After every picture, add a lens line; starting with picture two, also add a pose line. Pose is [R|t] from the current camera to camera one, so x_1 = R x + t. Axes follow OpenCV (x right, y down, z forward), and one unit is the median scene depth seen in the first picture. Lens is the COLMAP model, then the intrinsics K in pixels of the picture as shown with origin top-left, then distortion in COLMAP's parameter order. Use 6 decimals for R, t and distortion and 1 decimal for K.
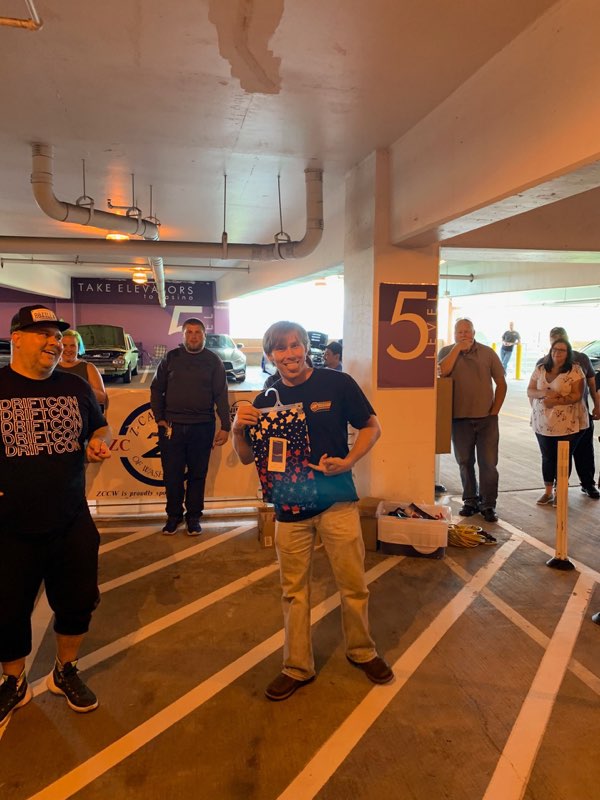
lens RADIAL K [[606.9, 0, 307.3], [0, 606.9, 398.0], [0, 0, 1]] dist [0.040293, -0.051878]
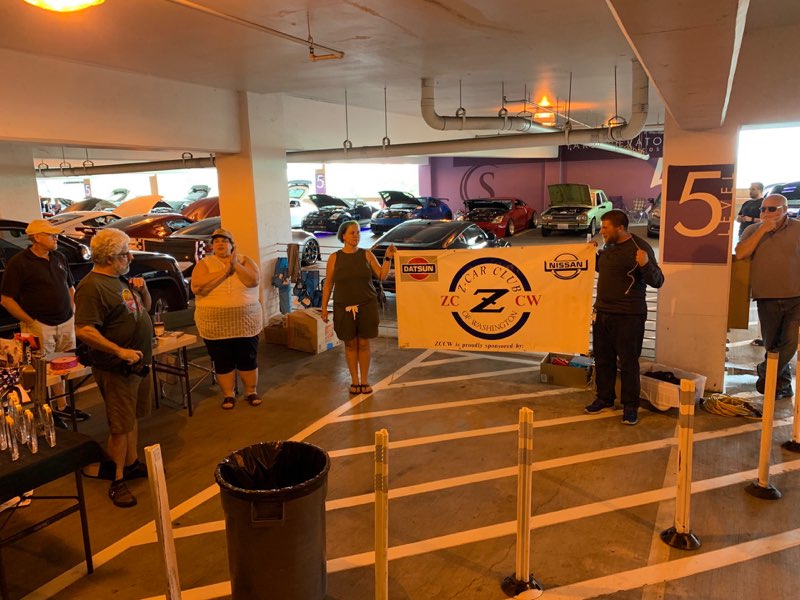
lens RADIAL K [[606.9, 0, 396.3], [0, 606.9, 302.7], [0, 0, 1]] dist [0.040293, -0.051878]
pose [[0.765907, 0.093382, -0.636133, 0.433972], [-0.033022, 0.993804, 0.106128, -0.042290], [0.642102, -0.060278, 0.764246, -0.152743]]
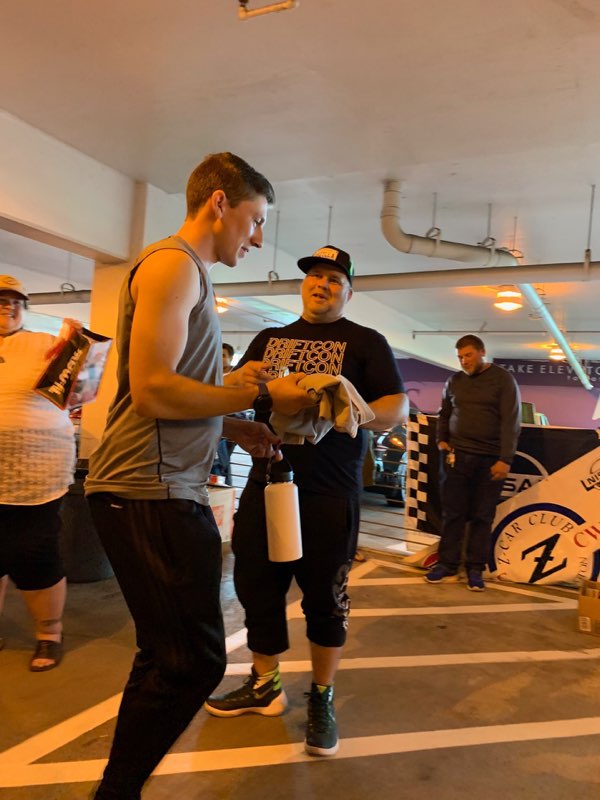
lens RADIAL K [[606.9, 0, 307.3], [0, 606.9, 398.0], [0, 0, 1]] dist [0.040293, -0.051878]
pose [[0.766470, 0.024257, -0.641821, 0.124639], [-0.124375, 0.985977, -0.111266, 0.079949], [0.630122, 0.165109, 0.758739, 0.165475]]
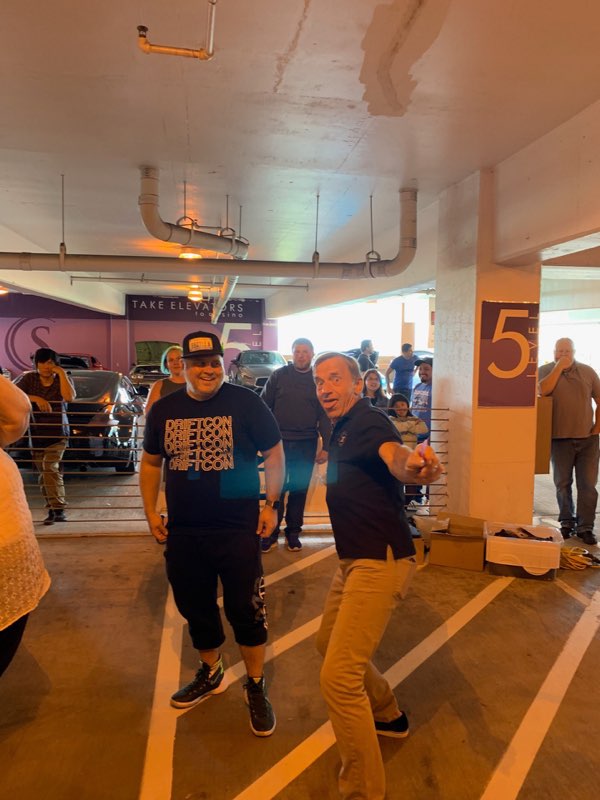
lens RADIAL K [[606.9, 0, 307.3], [0, 606.9, 398.0], [0, 0, 1]] dist [0.040293, -0.051878]
pose [[0.998482, 0.011087, -0.053952, -0.103412], [-0.012583, 0.999543, -0.027471, 0.000772], [0.053623, 0.028109, 0.998166, -0.008064]]
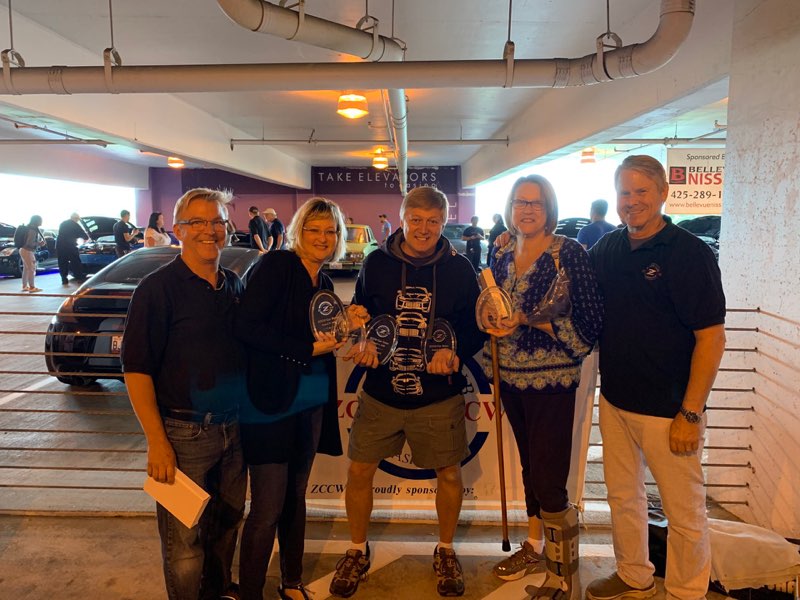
lens RADIAL K [[606.9, 0, 396.3], [0, 606.9, 302.7], [0, 0, 1]] dist [0.040293, -0.051878]
pose [[0.970771, 0.018240, -0.239313, -0.104965], [-0.013691, 0.999693, 0.020658, -0.024809], [0.239616, -0.016777, 0.970723, 0.416453]]
